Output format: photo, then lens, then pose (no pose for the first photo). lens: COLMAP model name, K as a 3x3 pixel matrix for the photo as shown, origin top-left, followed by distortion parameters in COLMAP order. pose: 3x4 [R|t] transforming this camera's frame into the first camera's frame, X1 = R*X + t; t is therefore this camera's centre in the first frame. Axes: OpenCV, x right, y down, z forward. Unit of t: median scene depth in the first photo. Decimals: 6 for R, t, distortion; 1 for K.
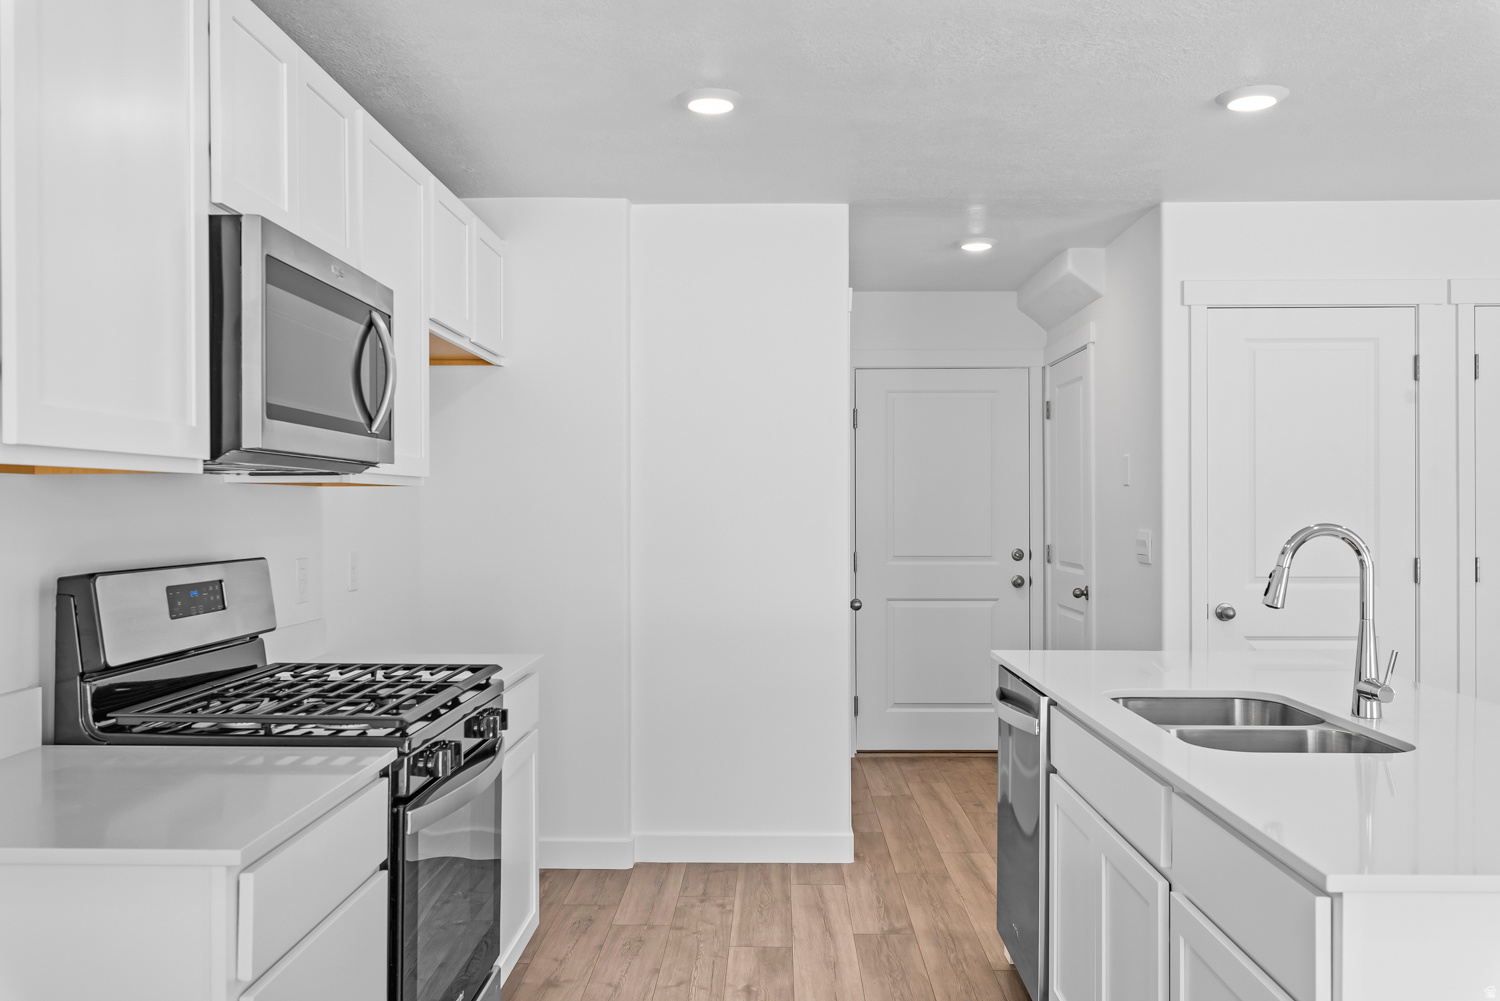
lens RADIAL K [[1233.8, 0, 746.2], [0, 1233.8, 493.0], [0, 0, 1]] dist [-0.017256, -0.001489]
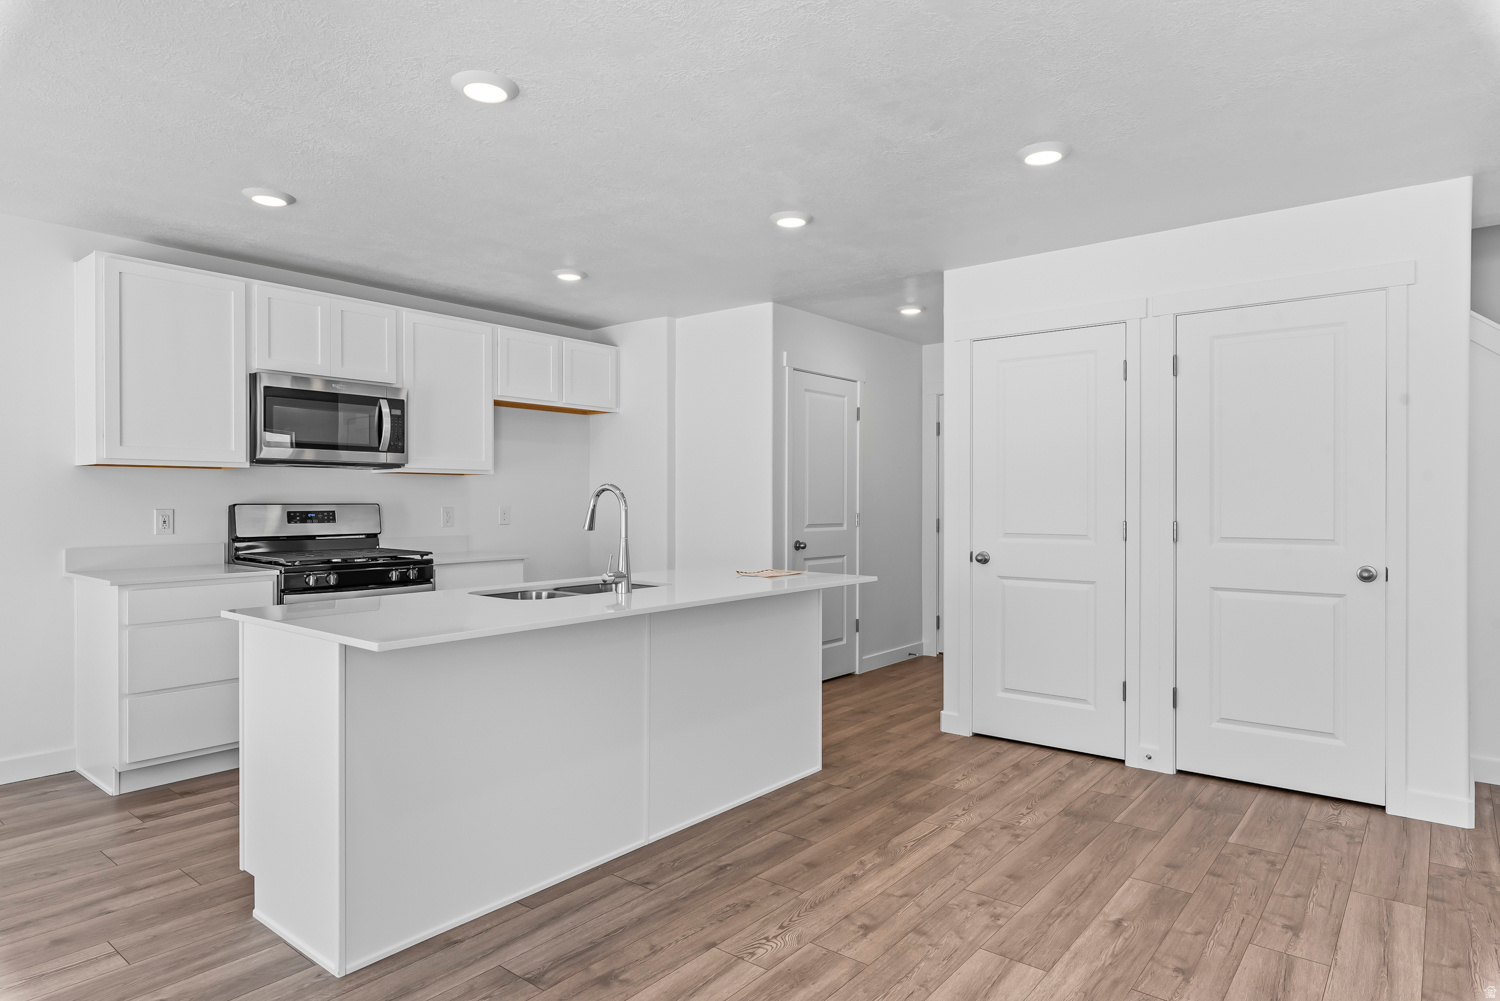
lens RADIAL K [[867.5, 0, 752.0], [0, 867.5, 504.9], [0, 0, 1]] dist [0.000695, -0.000232]
pose [[0.804194, 0.003945, -0.594354, 0.763549], [0.005038, 0.999897, 0.013454, 0.022226], [0.594346, -0.013814, 0.804091, 0.050005]]
